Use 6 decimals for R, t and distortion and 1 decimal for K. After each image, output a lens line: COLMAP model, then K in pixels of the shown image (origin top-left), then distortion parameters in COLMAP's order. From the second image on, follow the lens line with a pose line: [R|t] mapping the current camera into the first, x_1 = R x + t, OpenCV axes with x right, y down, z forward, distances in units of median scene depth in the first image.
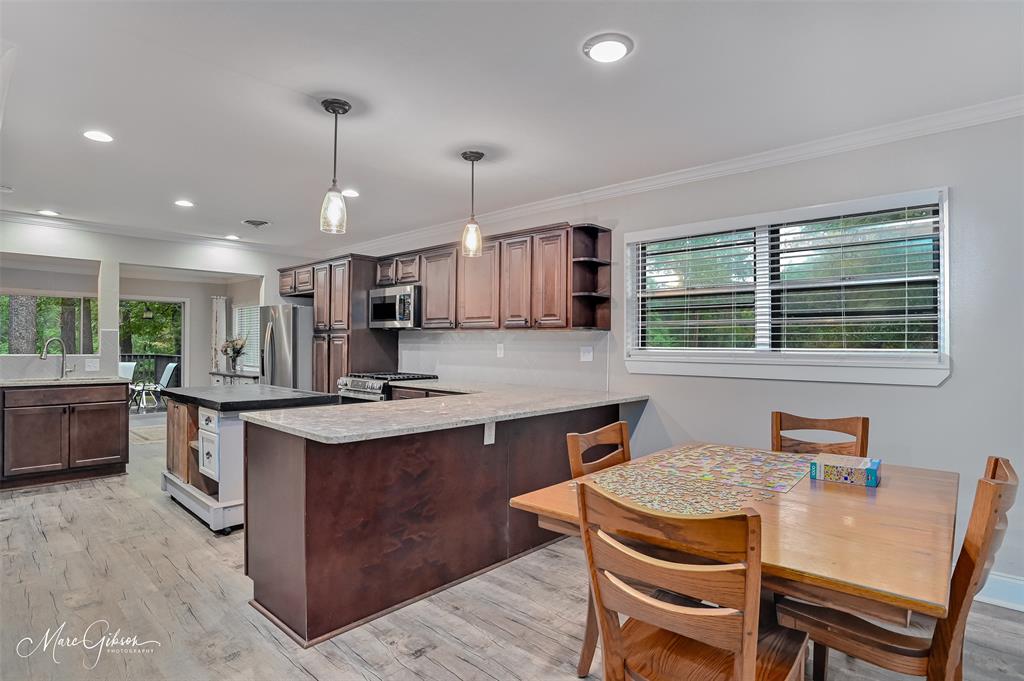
lens RADIAL K [[530.5, 0, 508.5], [0, 530.5, 344.3], [0, 0, 1]] dist [-0.077216, 0.026173]
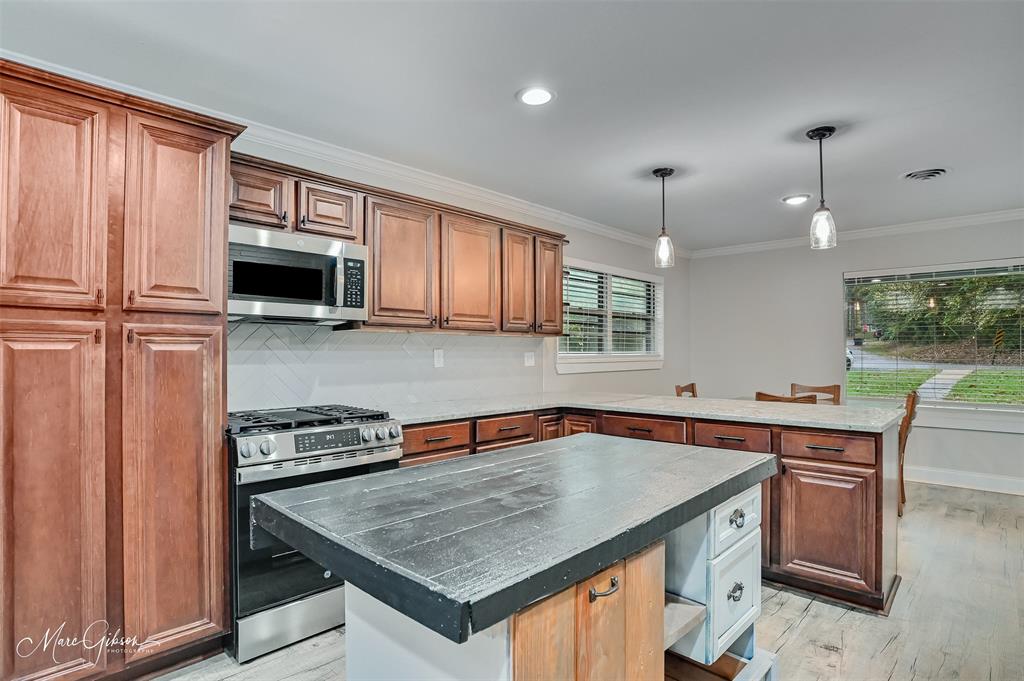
lens RADIAL K [[530.5, 0, 508.5], [0, 530.5, 344.3], [0, 0, 1]] dist [-0.077216, 0.026173]
pose [[0.025255, 0.005279, 0.999667, -0.890167], [0.000308, 0.999986, -0.005289, -0.005523], [-0.999681, 0.000441, 0.025253, 1.015698]]
